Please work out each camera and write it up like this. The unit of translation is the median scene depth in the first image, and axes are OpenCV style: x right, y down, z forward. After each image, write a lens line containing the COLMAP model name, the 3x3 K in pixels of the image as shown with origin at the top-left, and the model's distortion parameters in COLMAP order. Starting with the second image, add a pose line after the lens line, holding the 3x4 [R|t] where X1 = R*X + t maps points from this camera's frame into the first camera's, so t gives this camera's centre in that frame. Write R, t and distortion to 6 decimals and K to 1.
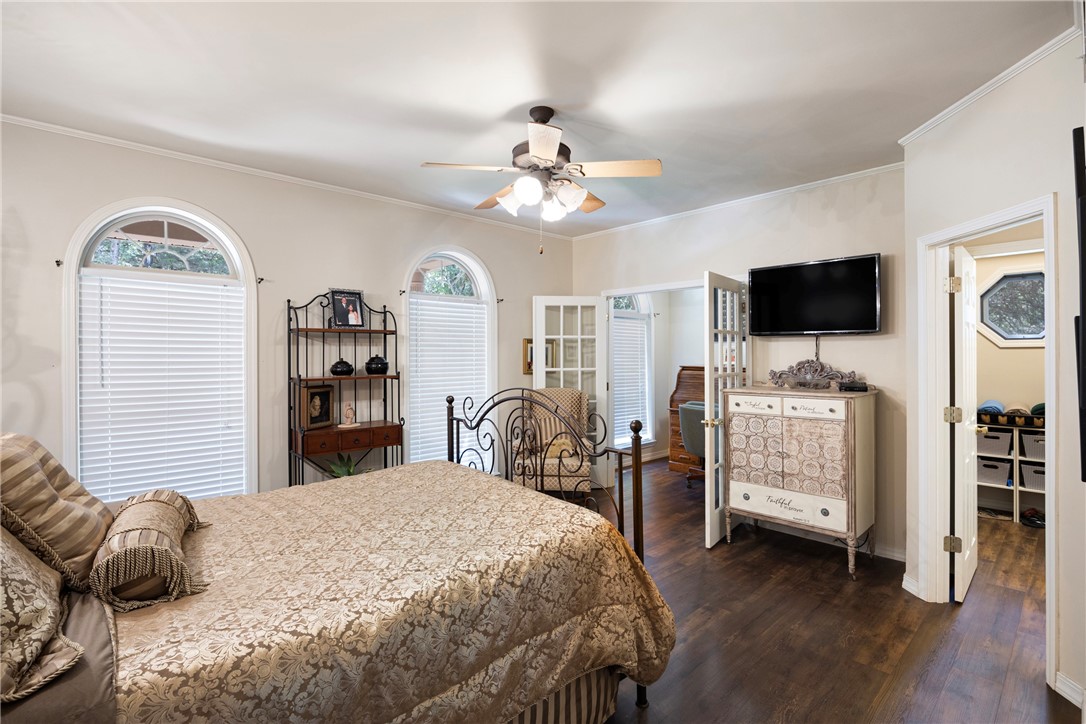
lens RADIAL K [[489.0, 0, 552.7], [0, 489.0, 361.9], [0, 0, 1]] dist [-0.012200, -0.000016]
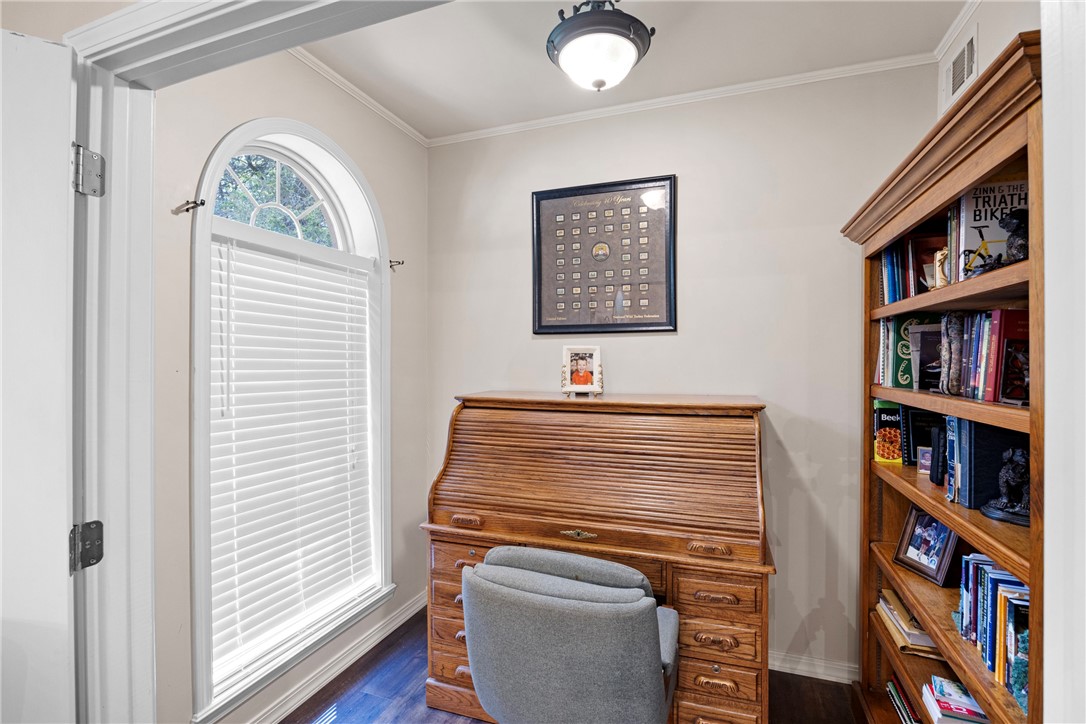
lens RADIAL K [[489.0, 0, 552.7], [0, 489.0, 361.9], [0, 0, 1]] dist [-0.012200, -0.000016]
pose [[0.890934, 0.006500, 0.454086, 0.243723], [-0.001174, 0.999927, -0.012009, -0.022719], [-0.454131, 0.010165, 0.890877, 0.987931]]
